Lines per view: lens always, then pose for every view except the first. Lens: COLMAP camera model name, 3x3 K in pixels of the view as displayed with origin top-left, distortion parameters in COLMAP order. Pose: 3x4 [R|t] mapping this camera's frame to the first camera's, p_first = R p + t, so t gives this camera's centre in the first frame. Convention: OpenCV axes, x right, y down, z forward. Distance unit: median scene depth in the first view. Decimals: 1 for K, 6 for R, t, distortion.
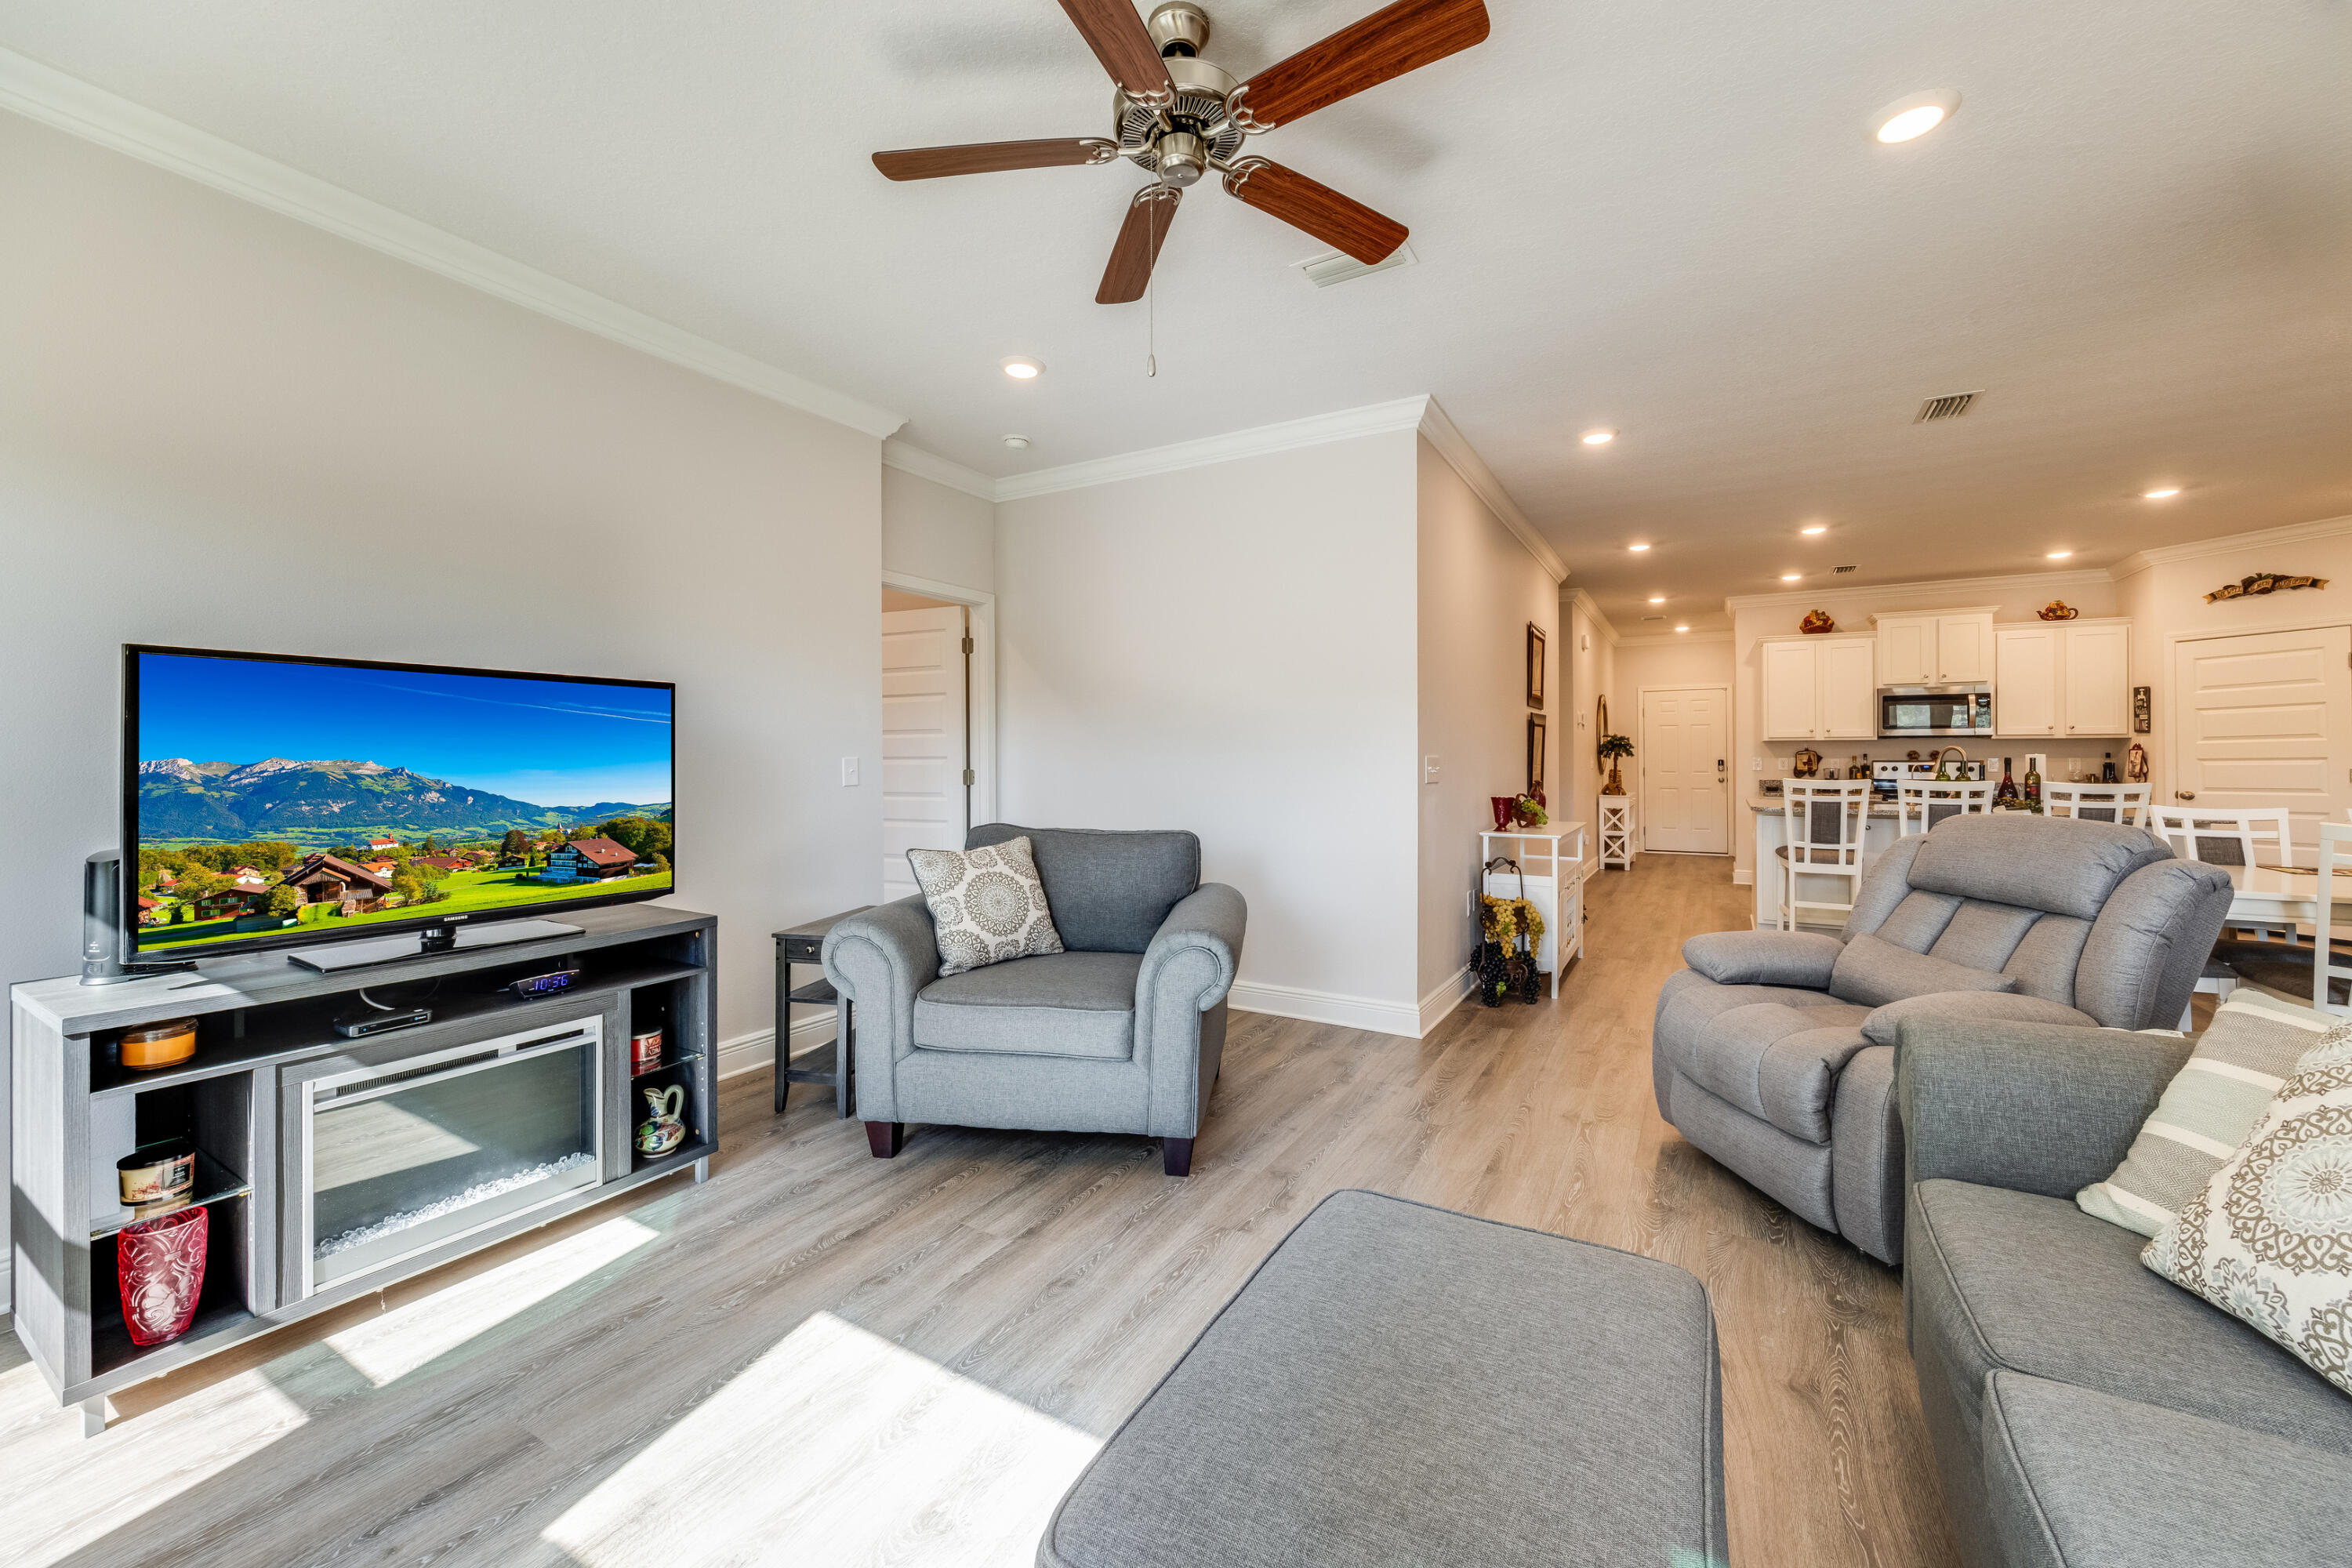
lens RADIAL K [[873.1, 0, 1236.3], [0, 873.1, 757.1], [0, 0, 1]] dist [-0.000549, -0.000246]
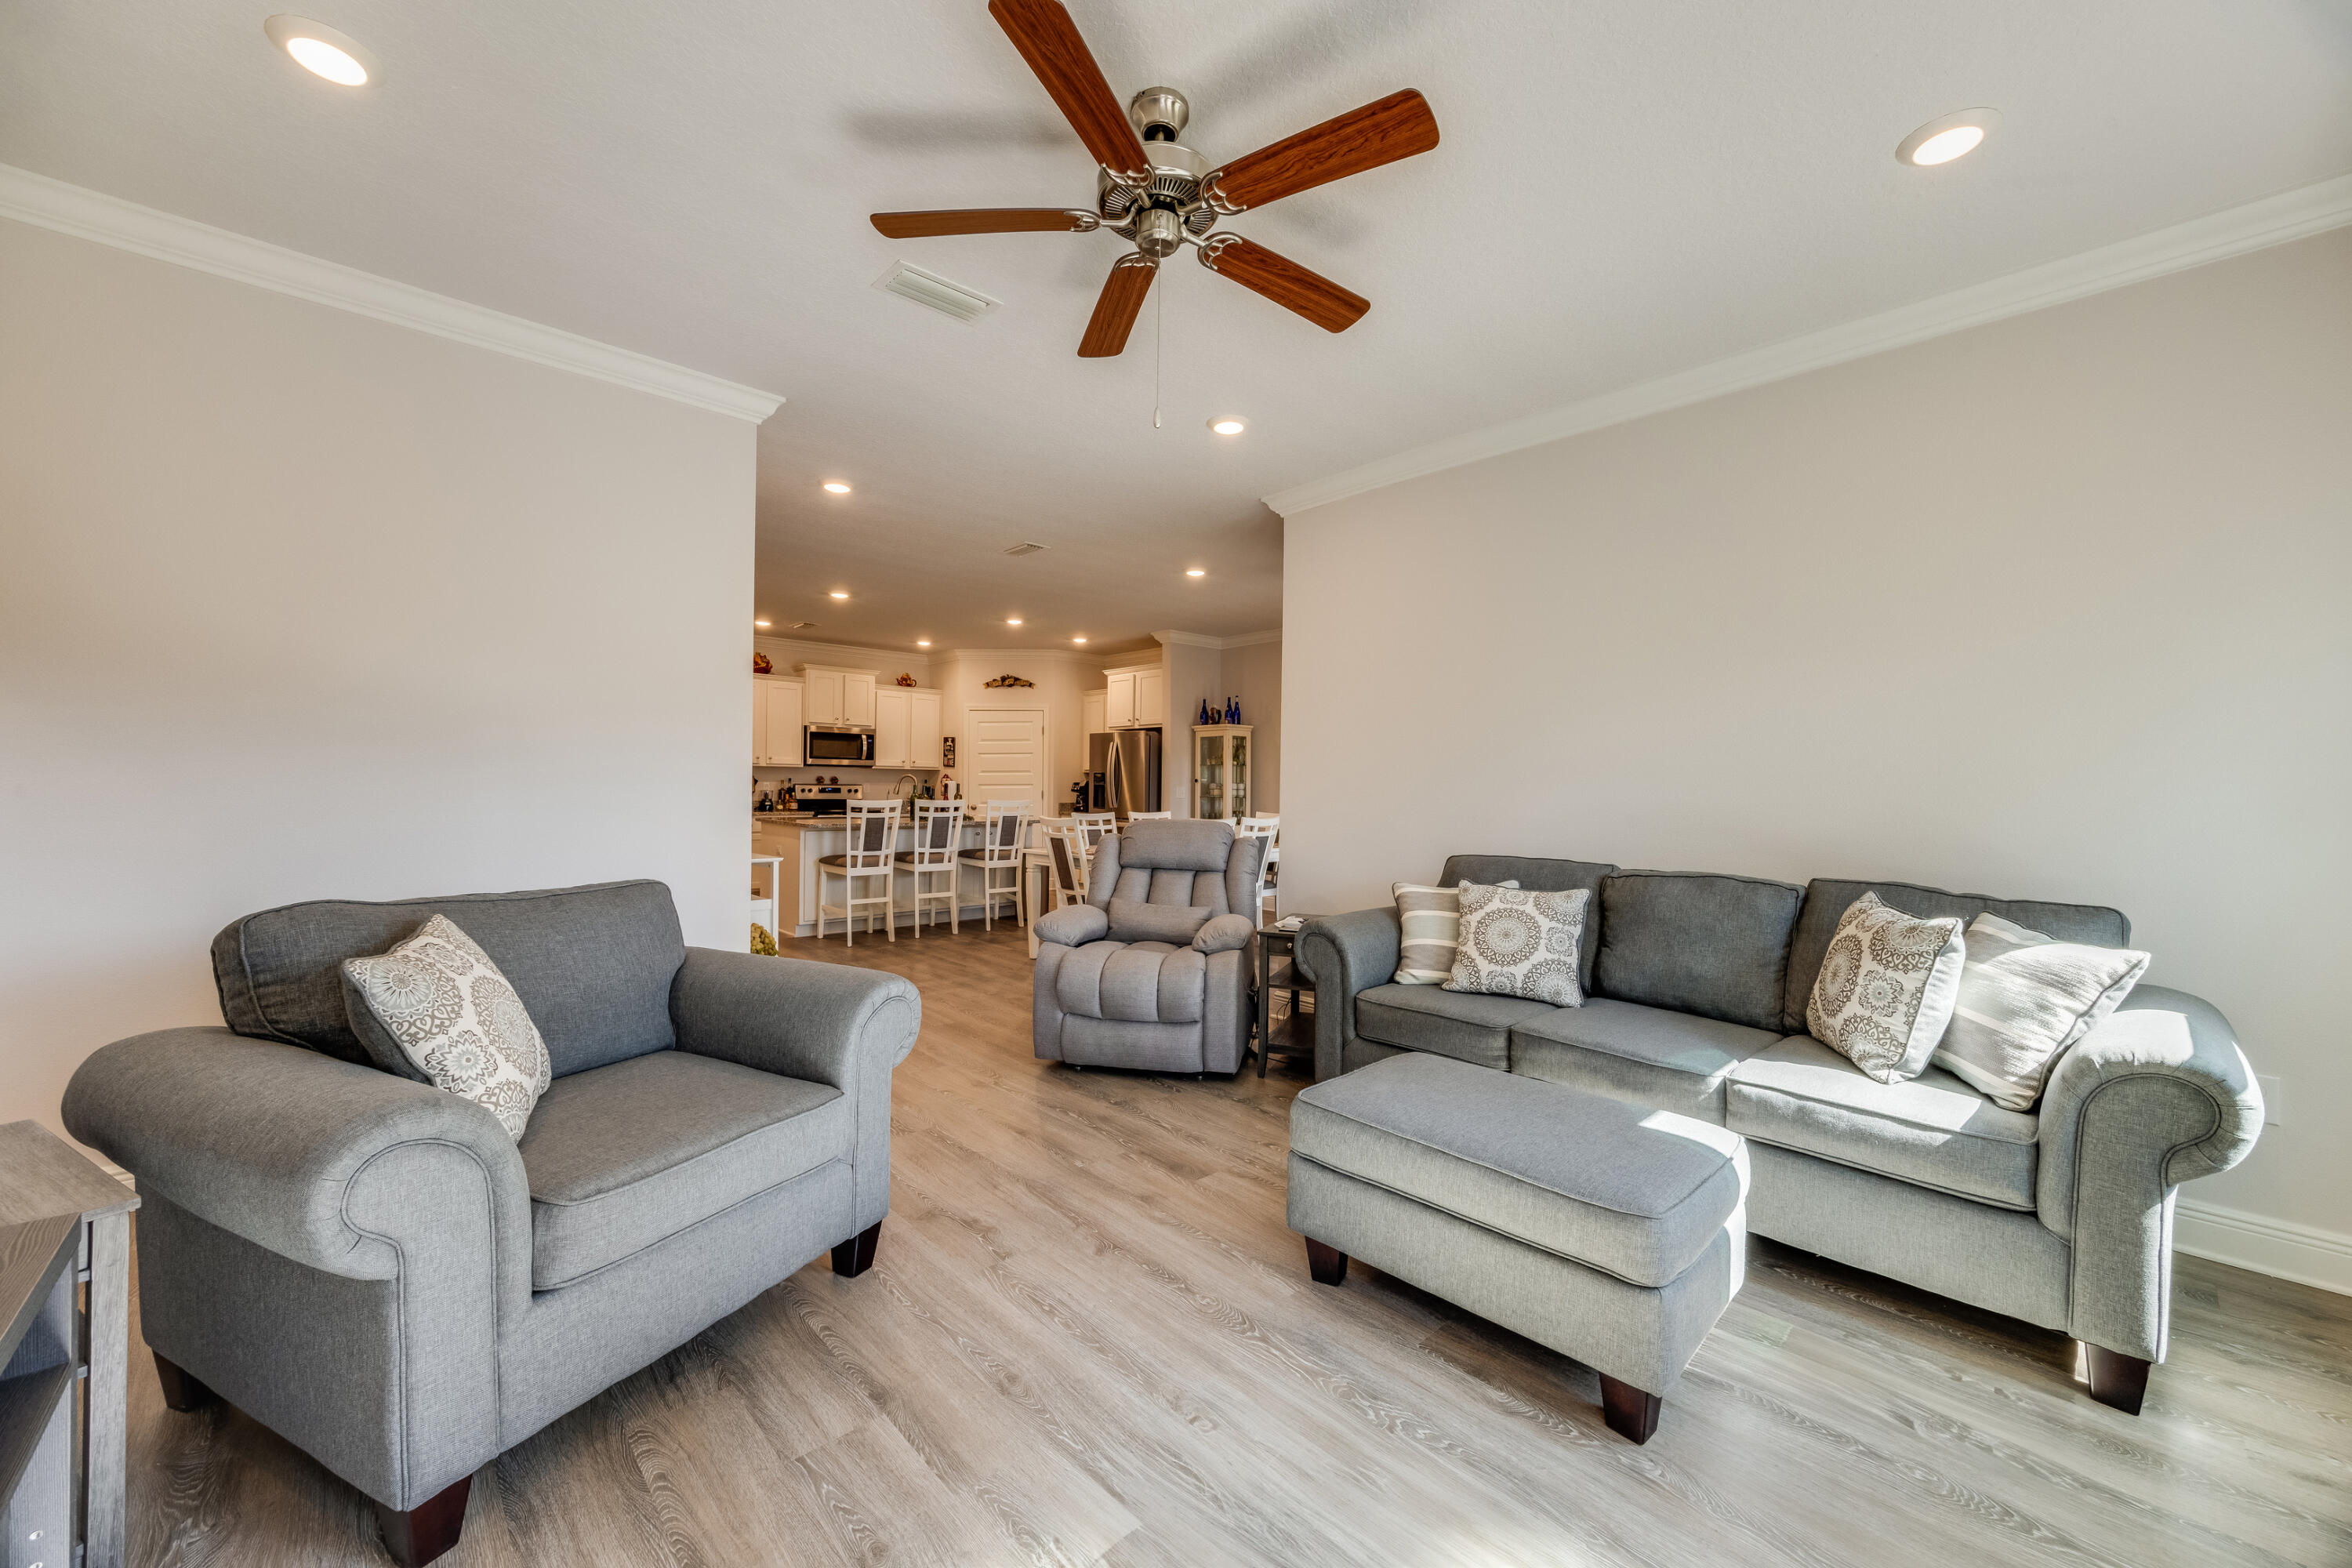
lens RADIAL K [[873.1, 0, 1128.7], [0, 873.1, 780.5], [0, 0, 1]] dist [-0.000549, -0.000246]
pose [[0.350086, 0.010556, 0.936658, -0.302395], [-0.014071, 0.999883, -0.006009, 0.000253], [-0.936612, -0.011076, 0.350193, 0.179733]]
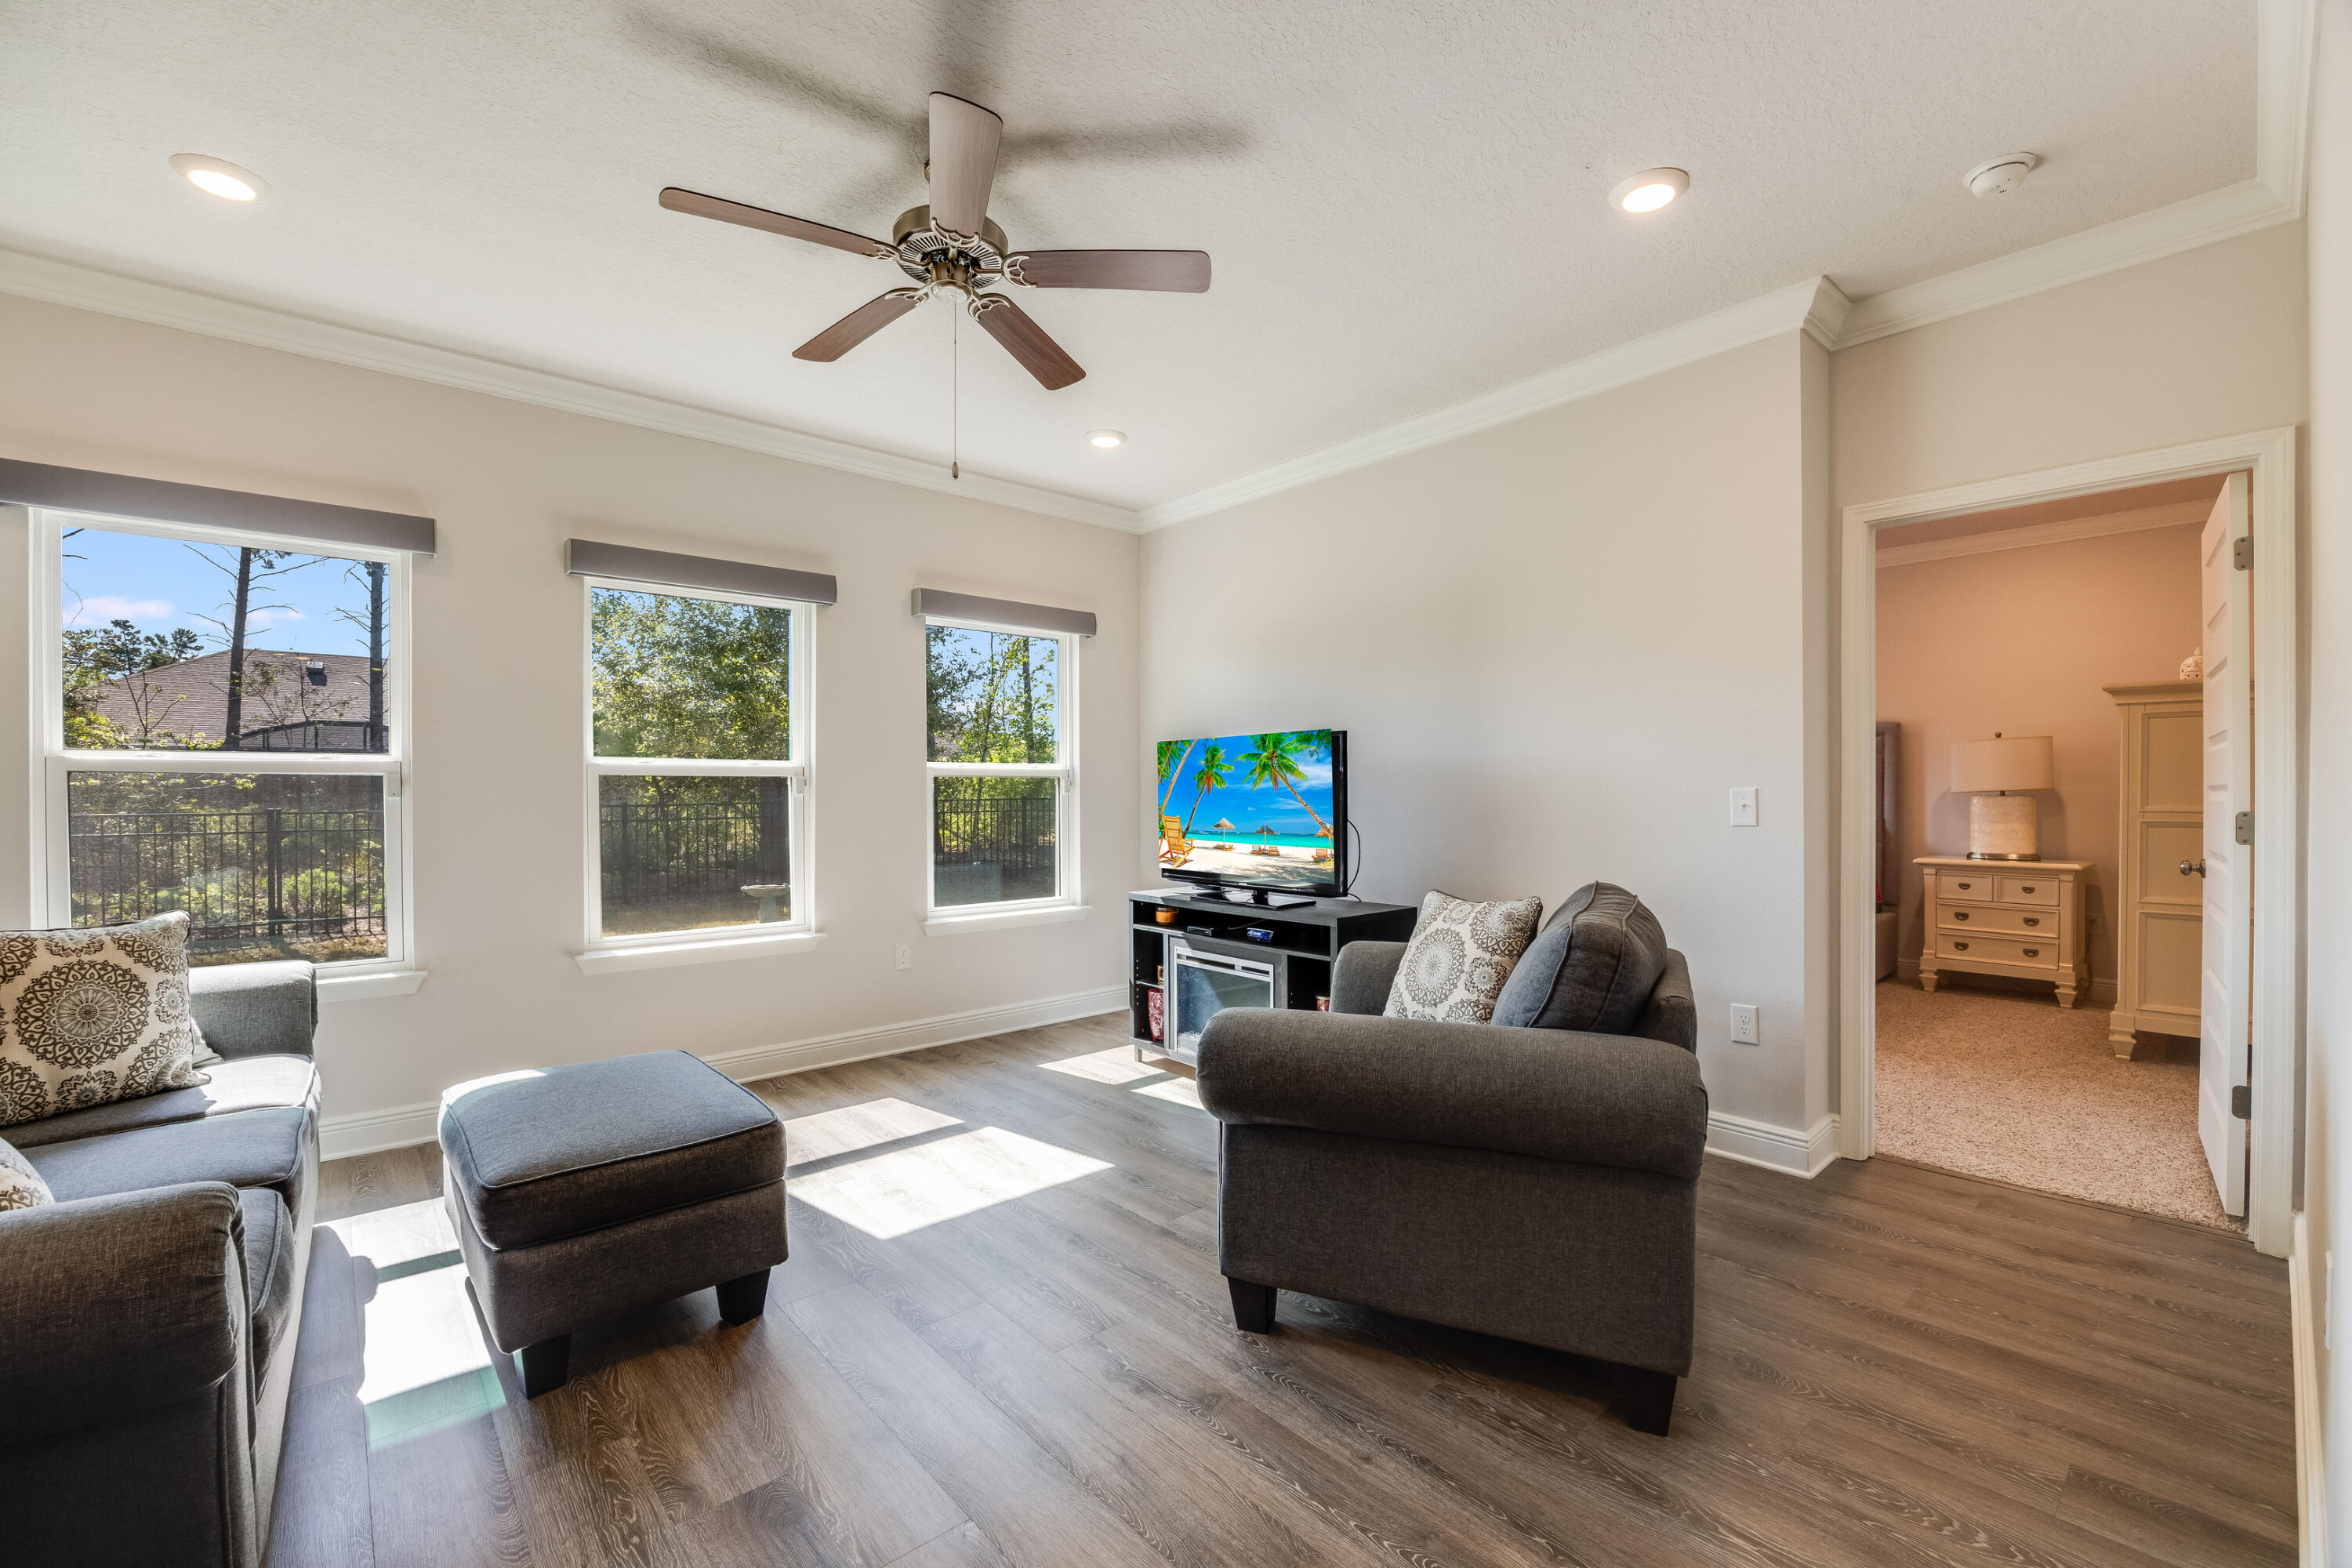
lens RADIAL K [[999.4, 0, 1145.8], [0, 999.4, 797.8], [0, 0, 1]] dist [-0.011741, -0.001601]
pose [[-0.362537, 0.011021, -0.931904, 0.308881], [0.003711, 0.999939, 0.010382, -0.000964], [0.931962, 0.000306, -0.362556, 0.482353]]
